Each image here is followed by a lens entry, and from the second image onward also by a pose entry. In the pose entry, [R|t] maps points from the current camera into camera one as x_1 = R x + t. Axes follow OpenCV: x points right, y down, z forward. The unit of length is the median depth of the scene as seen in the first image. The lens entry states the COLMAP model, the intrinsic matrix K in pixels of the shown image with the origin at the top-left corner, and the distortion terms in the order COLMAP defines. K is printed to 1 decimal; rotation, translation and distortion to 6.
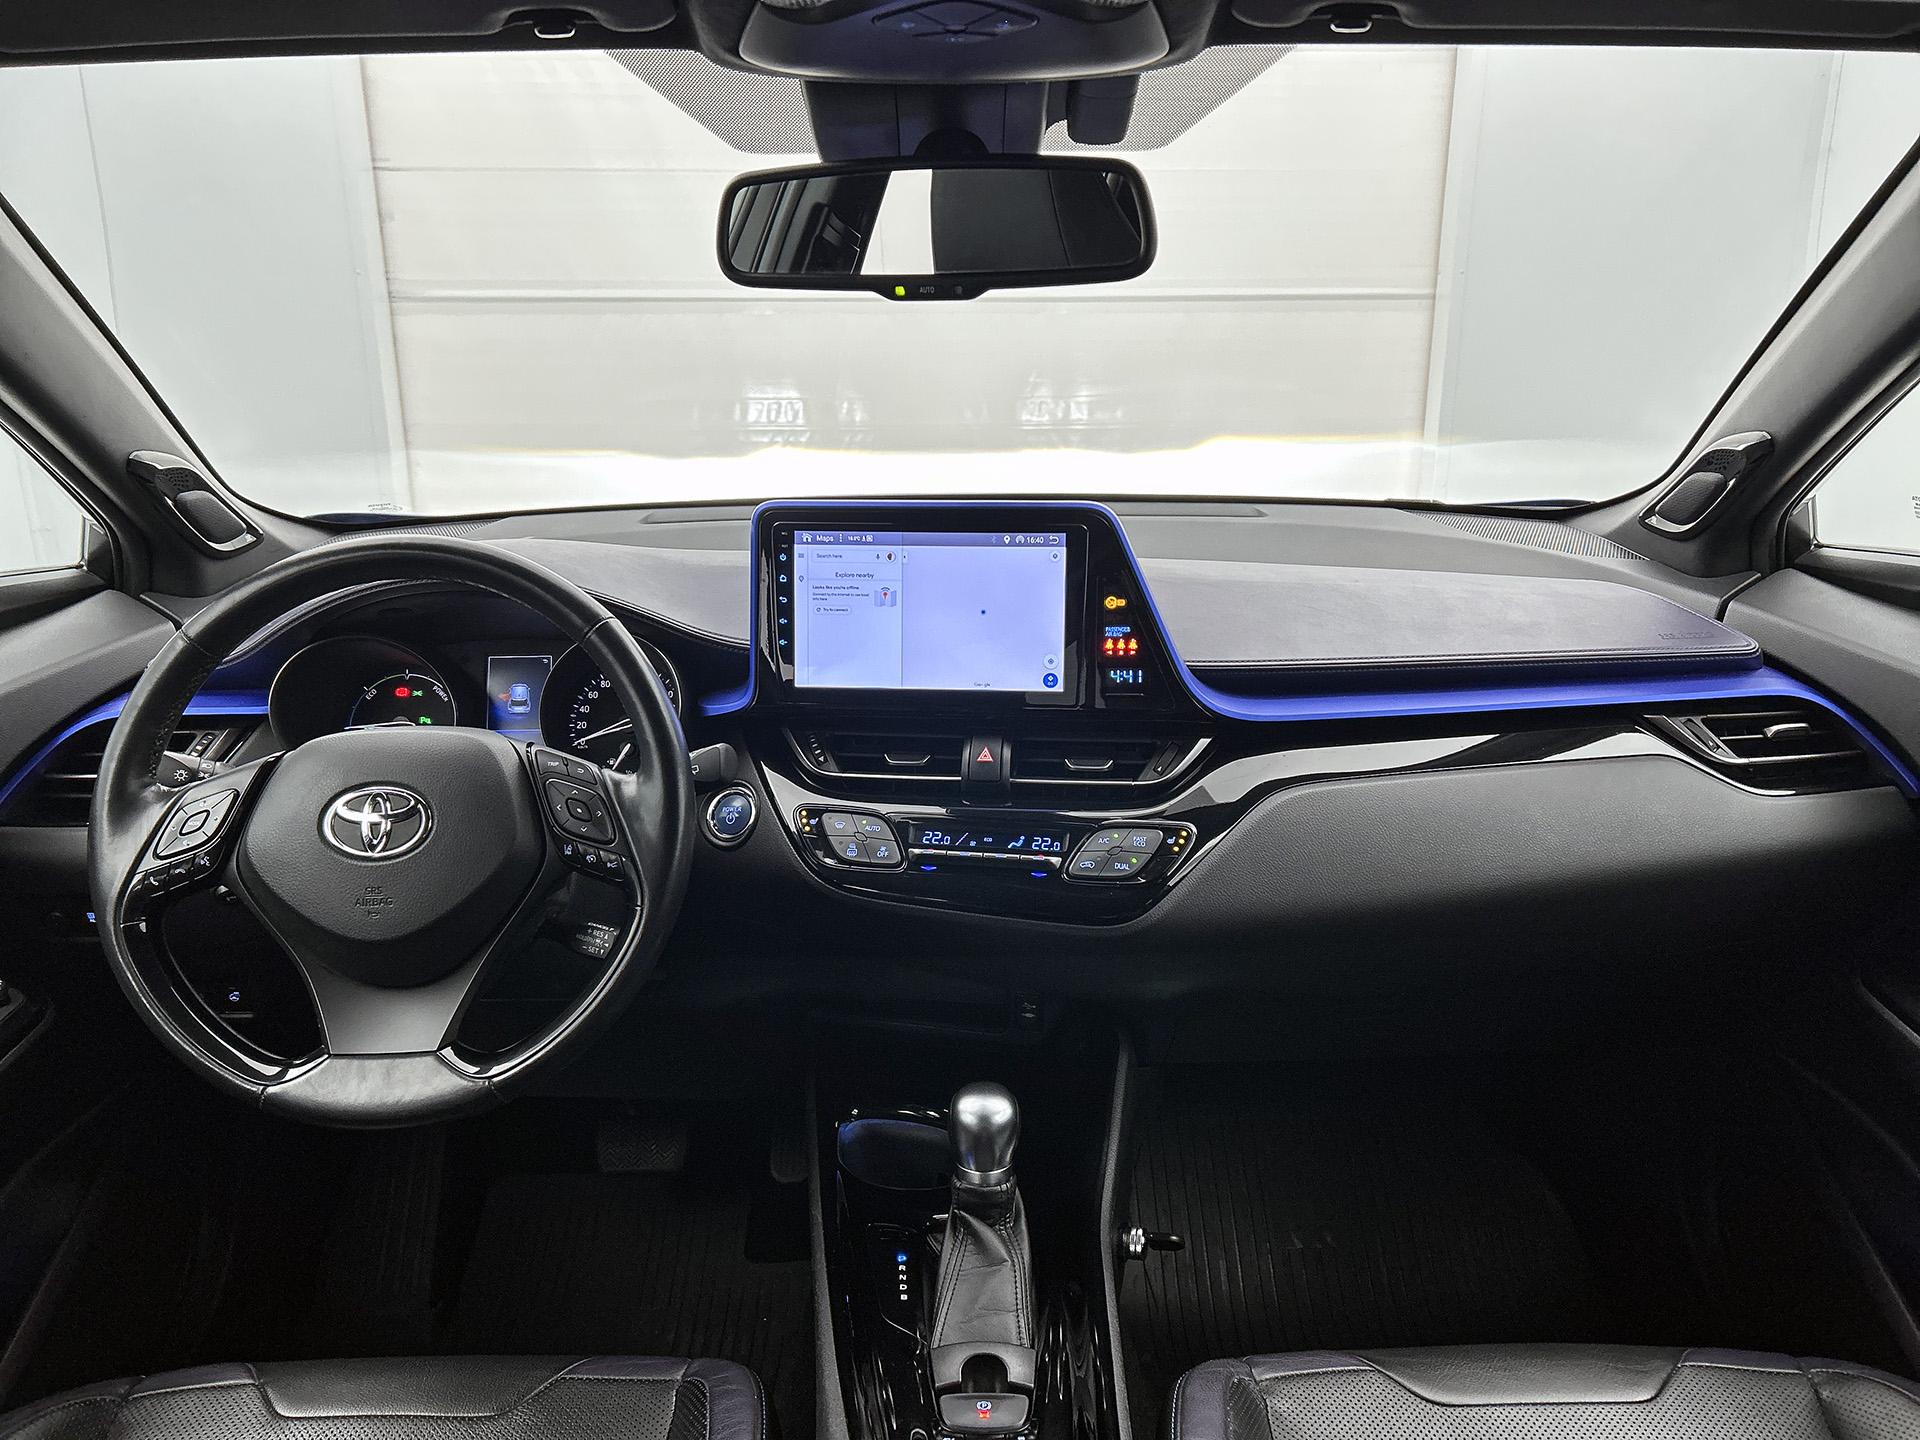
lens RADIAL K [[1374.9, 0, 960.0], [0, 1374.9, 720.0], [0, 0, 1]] dist [0.002694, -0.048636]
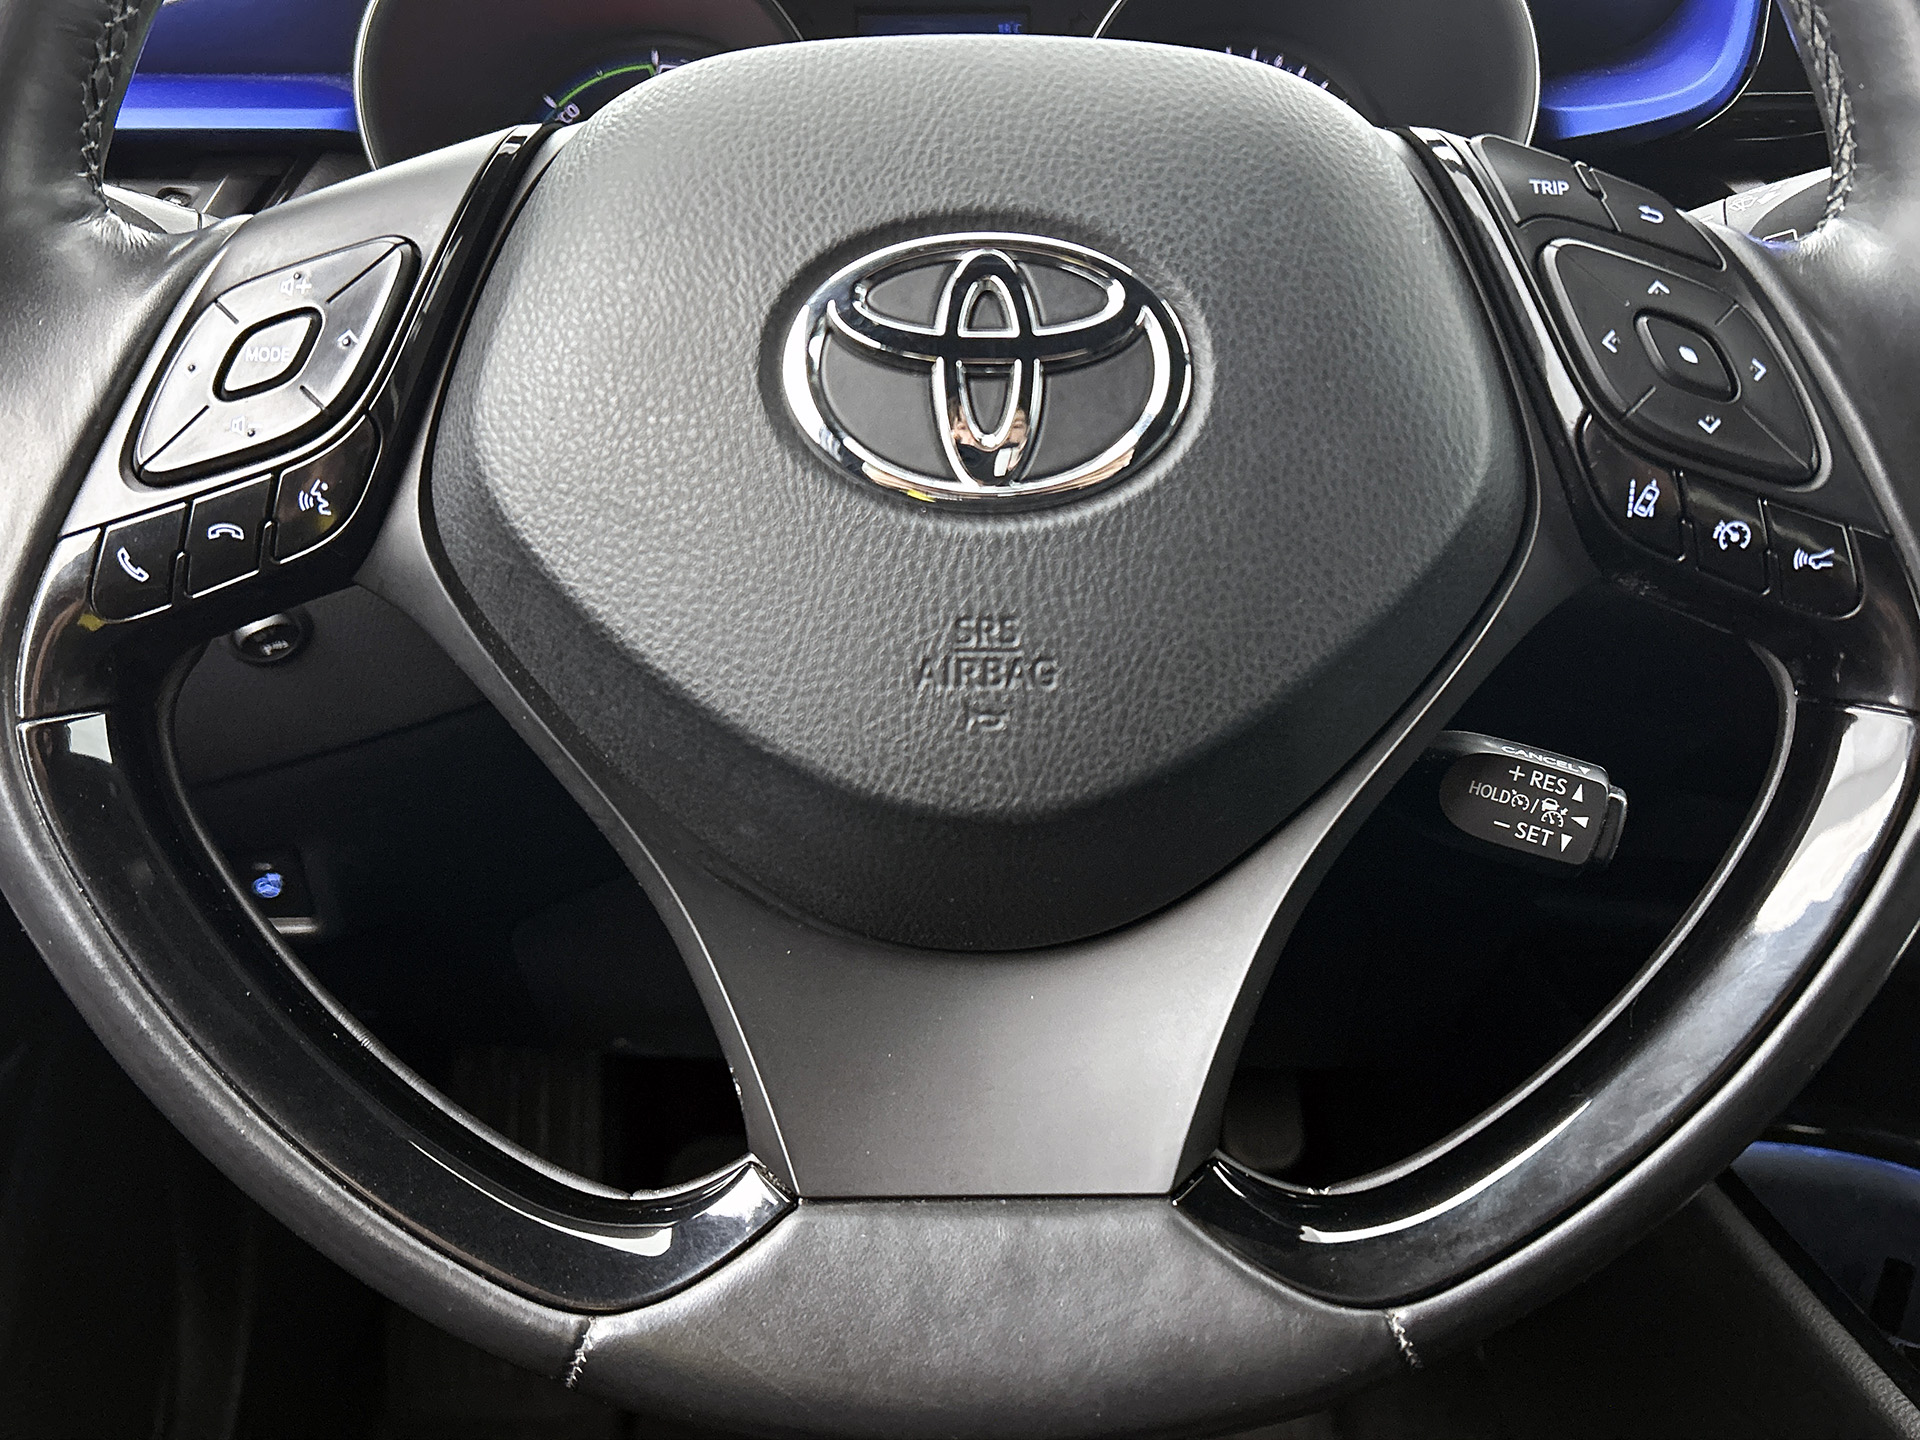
lens RADIAL K [[1577.4, 0, 960.0], [0, 1577.4, 720.0], [0, 0, 1]] dist [-0.001380, -0.070905]
pose [[0.998846, 0.025714, 0.040576, -0.439372], [-0.032080, 0.985774, 0.164986, 0.090936], [-0.035757, -0.166098, 0.985461, 0.691380]]
